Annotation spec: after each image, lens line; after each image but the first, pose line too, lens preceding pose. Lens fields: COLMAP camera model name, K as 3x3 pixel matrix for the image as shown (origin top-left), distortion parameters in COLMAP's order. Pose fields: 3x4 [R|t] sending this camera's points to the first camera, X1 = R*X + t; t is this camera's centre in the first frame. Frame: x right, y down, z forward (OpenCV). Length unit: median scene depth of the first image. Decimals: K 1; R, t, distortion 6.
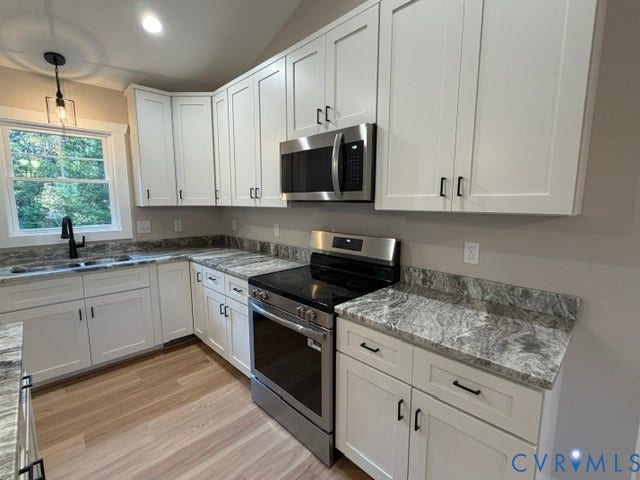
lens RADIAL K [[295.5, 0, 317.7], [0, 295.5, 241.5], [0, 0, 1]] dist [0.001739, -0.000122]
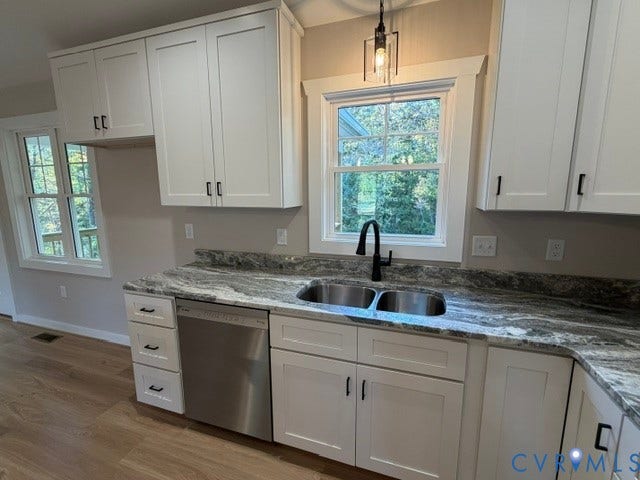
lens RADIAL K [[295.5, 0, 317.7], [0, 295.5, 239.8], [0, 0, 1]] dist [0.001739, -0.000122]
pose [[0.449283, 0.142993, -0.881872, -0.265431], [-0.114310, 0.988195, 0.101996, -0.087102], [0.886046, 0.054982, 0.460325, 0.515926]]
